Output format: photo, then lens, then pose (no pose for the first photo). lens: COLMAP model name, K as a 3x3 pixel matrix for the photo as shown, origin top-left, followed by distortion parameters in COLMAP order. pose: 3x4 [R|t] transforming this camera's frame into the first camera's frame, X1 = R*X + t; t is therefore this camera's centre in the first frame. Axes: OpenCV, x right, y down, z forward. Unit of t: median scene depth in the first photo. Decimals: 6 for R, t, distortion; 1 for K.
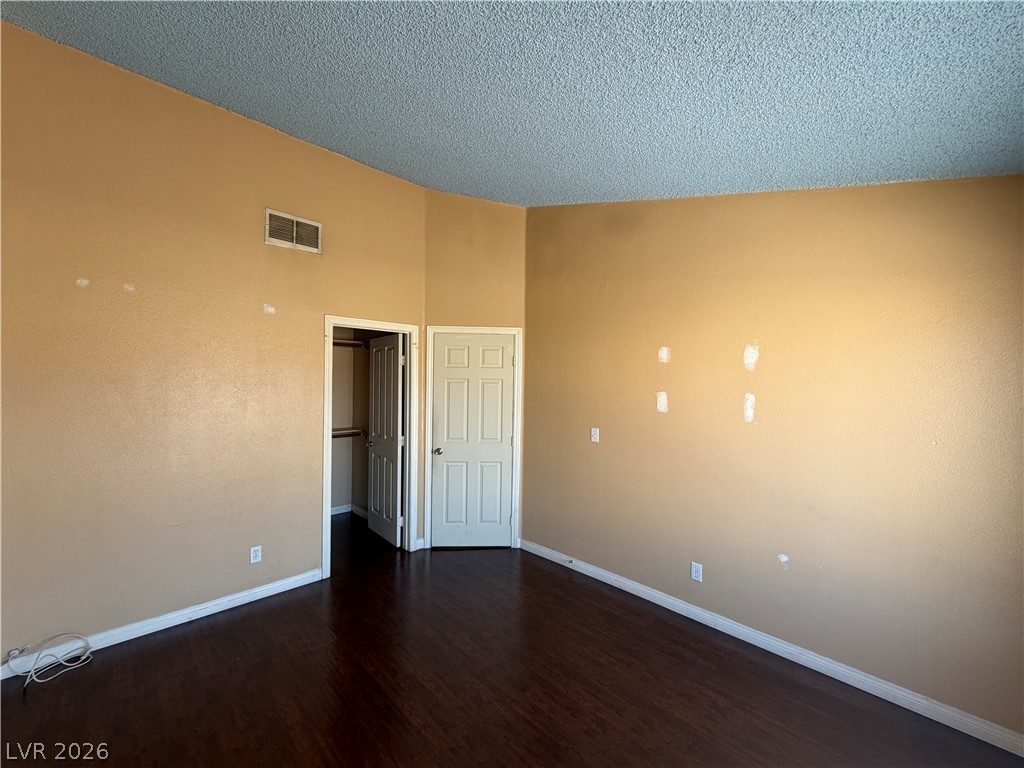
lens RADIAL K [[408.2, 0, 509.2], [0, 408.2, 384.6], [0, 0, 1]] dist [0.002181, -0.000940]
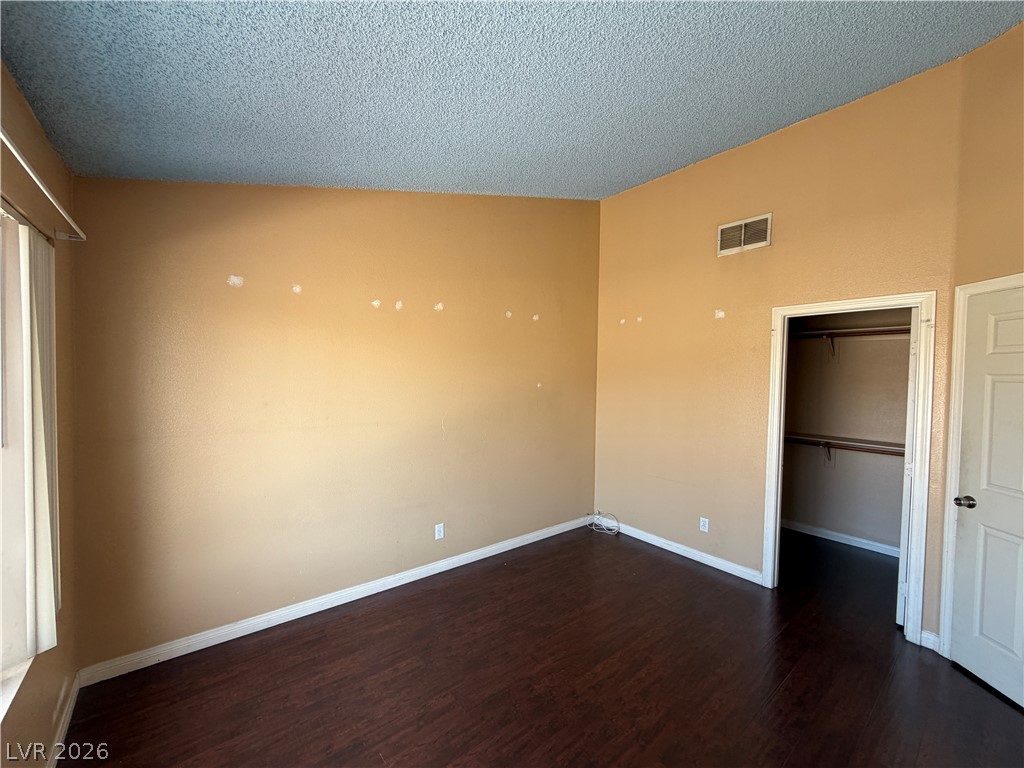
lens RADIAL K [[408.2, 0, 505.9], [0, 408.2, 383.3], [0, 0, 1]] dist [0.002181, -0.000940]
pose [[-0.101445, 0.009769, -0.994793, 0.504335], [-0.021777, 0.999690, 0.012038, 0.004622], [0.994603, 0.022885, -0.101201, 0.448134]]
